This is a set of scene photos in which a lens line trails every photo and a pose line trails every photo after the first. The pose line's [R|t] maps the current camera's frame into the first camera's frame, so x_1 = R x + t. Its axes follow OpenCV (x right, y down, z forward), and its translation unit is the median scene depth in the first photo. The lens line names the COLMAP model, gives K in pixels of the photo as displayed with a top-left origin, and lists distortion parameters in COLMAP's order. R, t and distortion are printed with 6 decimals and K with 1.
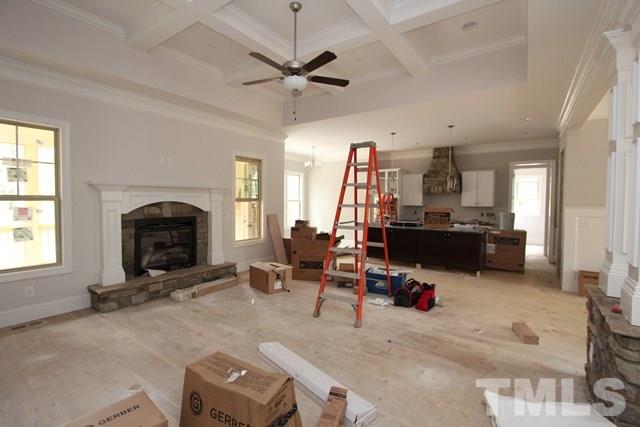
lens RADIAL K [[294.6, 0, 321.1], [0, 294.6, 209.9], [0, 0, 1]] dist [-0.015673, 0.000997]
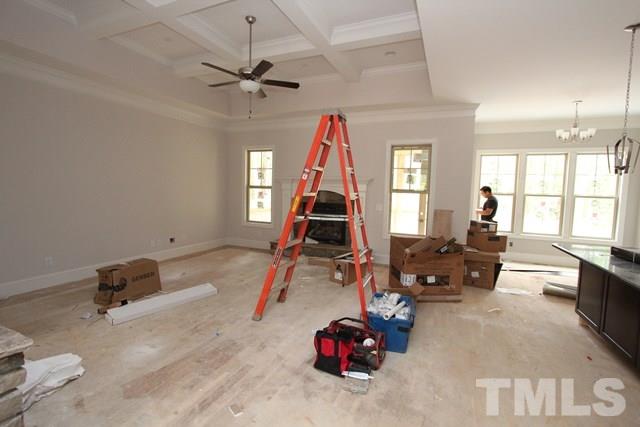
lens RADIAL K [[294.6, 0, 321.1], [0, 294.6, 209.9], [0, 0, 1]] dist [-0.015673, 0.000997]
pose [[0.203793, 0.066974, -0.976721, 0.606355], [-0.055587, 0.996839, 0.056755, -0.012901], [0.977435, 0.042727, 0.206872, 0.561076]]
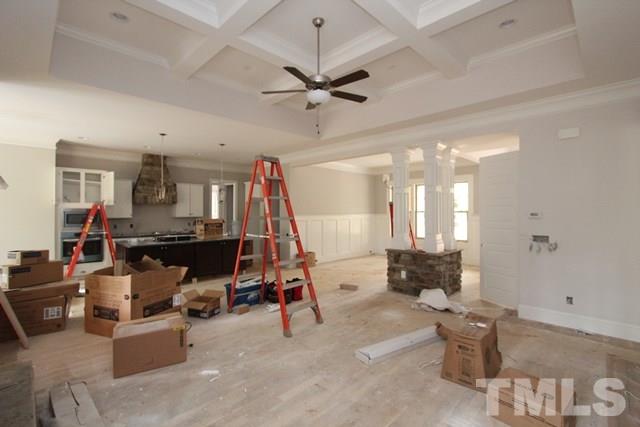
lens RADIAL K [[294.6, 0, 321.1], [0, 294.6, 209.9], [0, 0, 1]] dist [-0.015673, 0.000997]
pose [[0.169603, -0.004185, 0.985504, -0.570148], [0.033903, 0.999424, -0.001590, -0.024356], [-0.984929, 0.033681, 0.169647, 0.443109]]
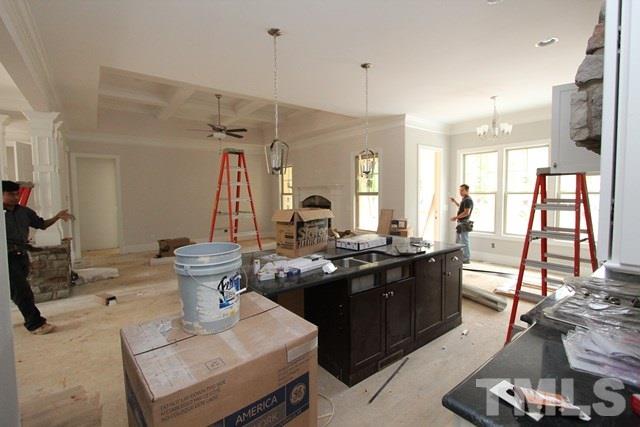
lens RADIAL K [[294.6, 0, 321.1], [0, 294.6, 209.9], [0, 0, 1]] dist [-0.015673, 0.000997]
pose [[-0.293551, 0.047412, -0.954767, 0.847238], [-0.024079, 0.998086, 0.056966, -0.033128], [0.955640, 0.039713, -0.291847, 1.180625]]
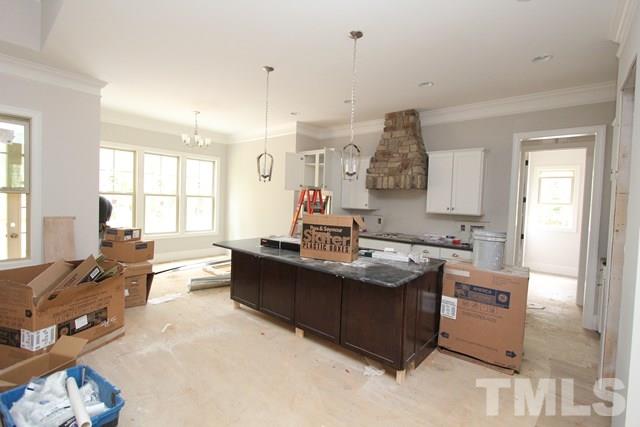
lens RADIAL K [[294.6, 0, 321.1], [0, 294.6, 209.9], [0, 0, 1]] dist [-0.015673, 0.000997]
pose [[0.995922, 0.030814, -0.084789, 0.423464], [-0.030571, 0.999524, 0.004163, -0.017563], [0.084877, -0.001554, 0.996390, 0.535576]]
